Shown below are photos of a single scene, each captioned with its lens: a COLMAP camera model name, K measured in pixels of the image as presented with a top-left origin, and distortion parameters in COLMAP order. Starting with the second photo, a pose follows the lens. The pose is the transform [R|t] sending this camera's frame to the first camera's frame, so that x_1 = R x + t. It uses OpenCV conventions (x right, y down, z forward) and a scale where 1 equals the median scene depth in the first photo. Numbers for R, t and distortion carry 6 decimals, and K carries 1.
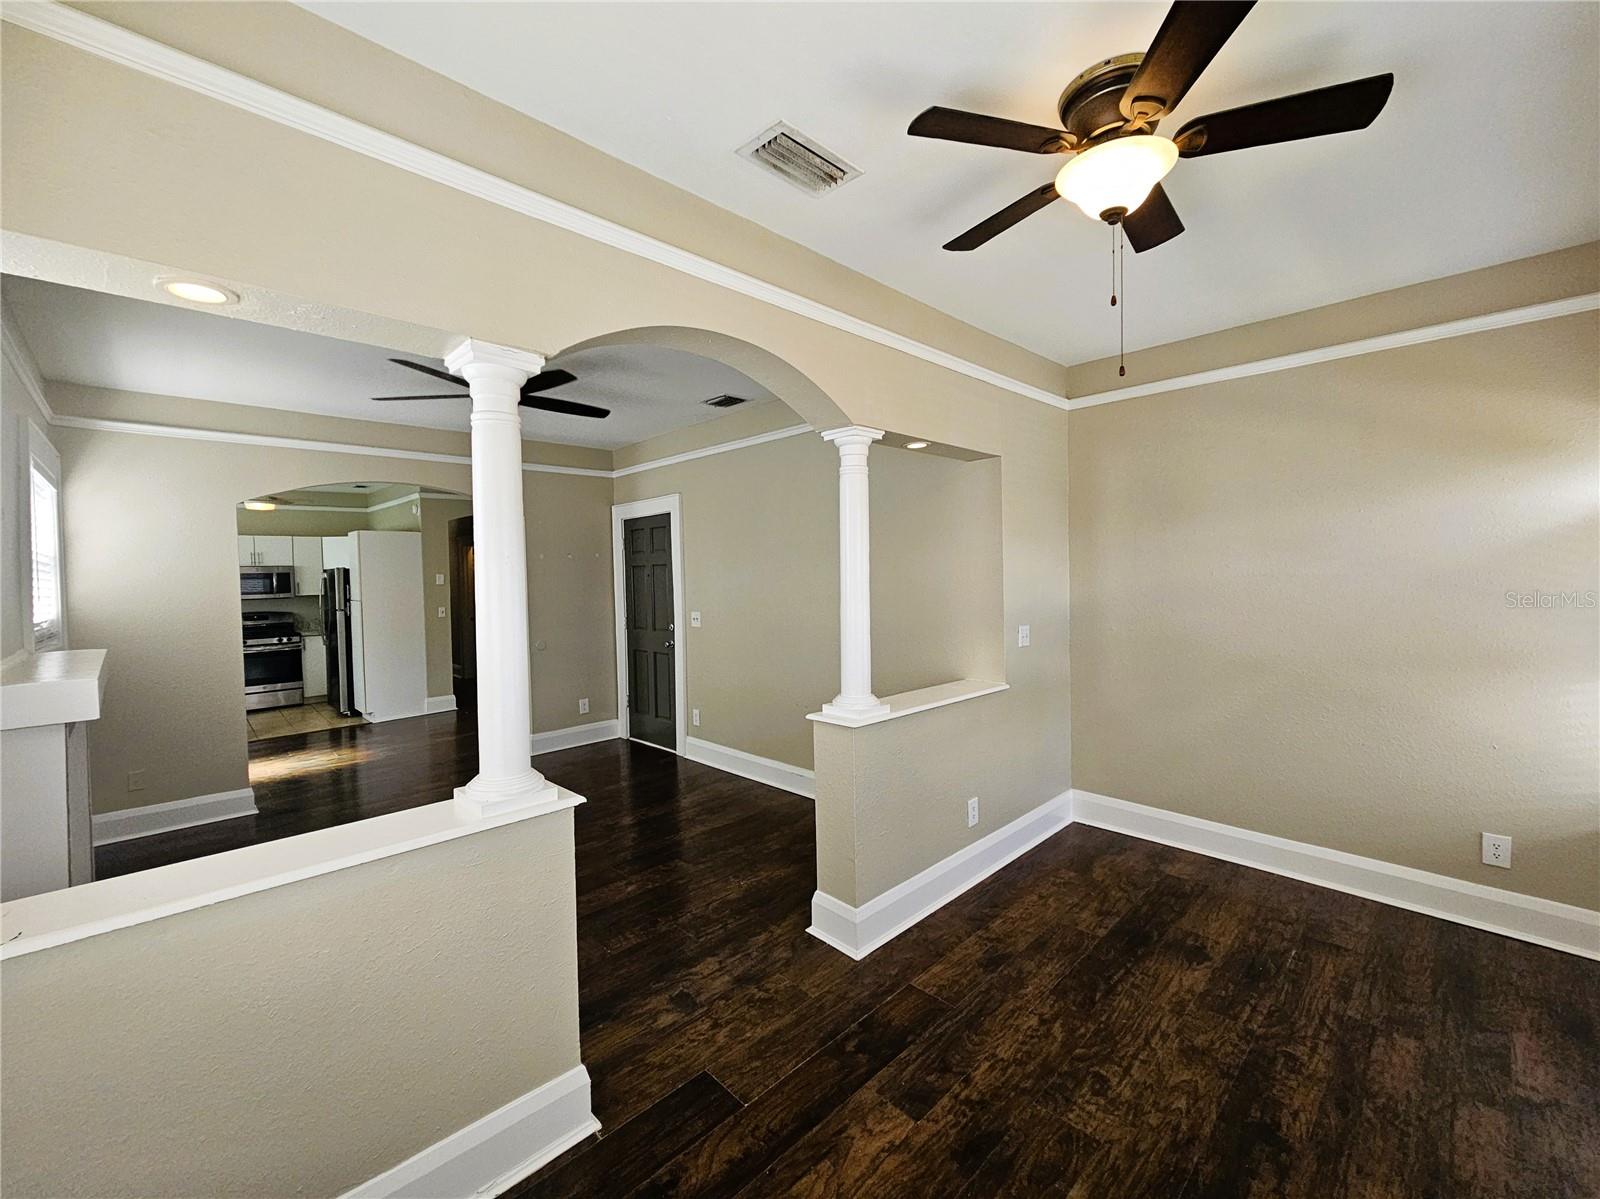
lens RADIAL K [[670.7, 0, 795.9], [0, 670.7, 592.9], [0, 0, 1]] dist [0.001449, 0.000484]
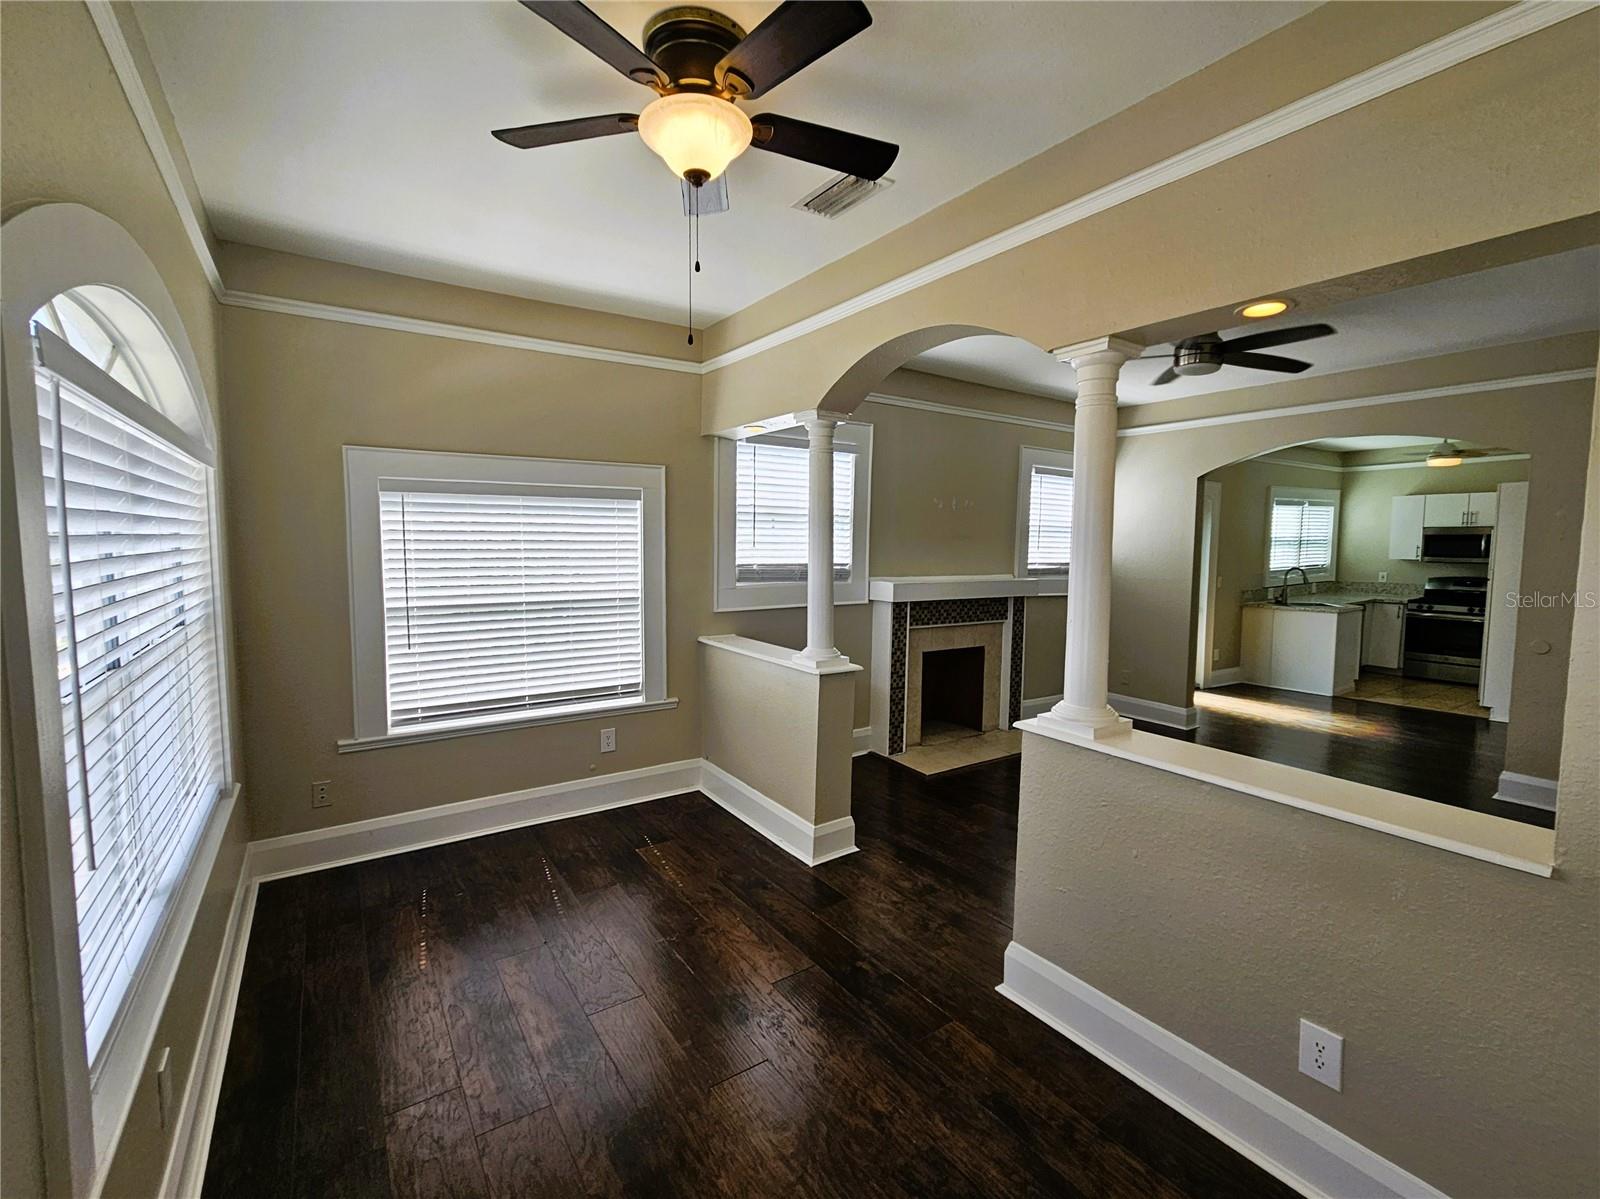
lens RADIAL K [[706.9, 0, 797.0], [0, 706.9, 595.0], [0, 0, 1]] dist [0.001260, 0.000154]
pose [[-0.183818, 0.091125, -0.978727, 0.340272], [-0.032635, 0.994579, 0.098730, -0.013956], [0.982418, 0.050089, -0.179848, 0.305610]]
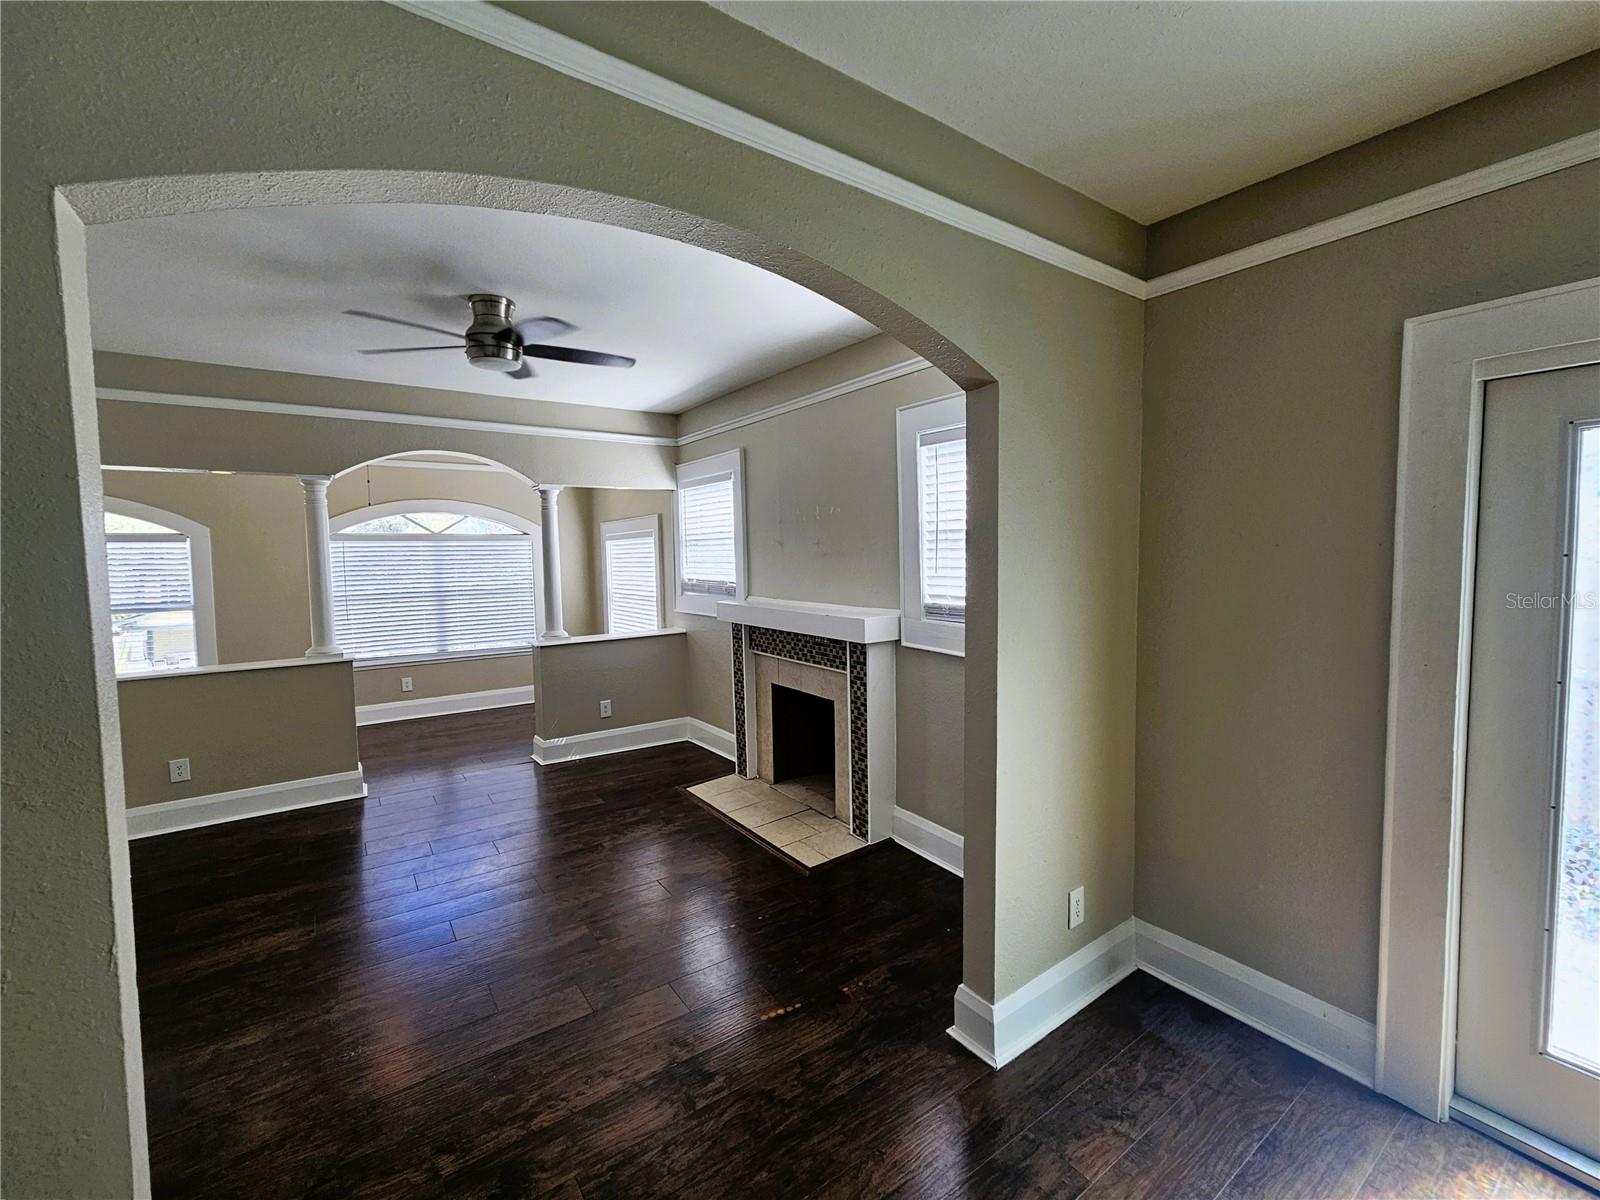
lens RADIAL K [[676.4, 0, 796.9], [0, 676.4, 591.0], [0, 0, 1]] dist [-0.000777, 0.006127]
pose [[-0.986048, 0.023426, 0.164807, -0.460658], [0.037122, 0.996062, 0.080519, -0.022510], [-0.162272, 0.085514, -0.983034, 0.871721]]
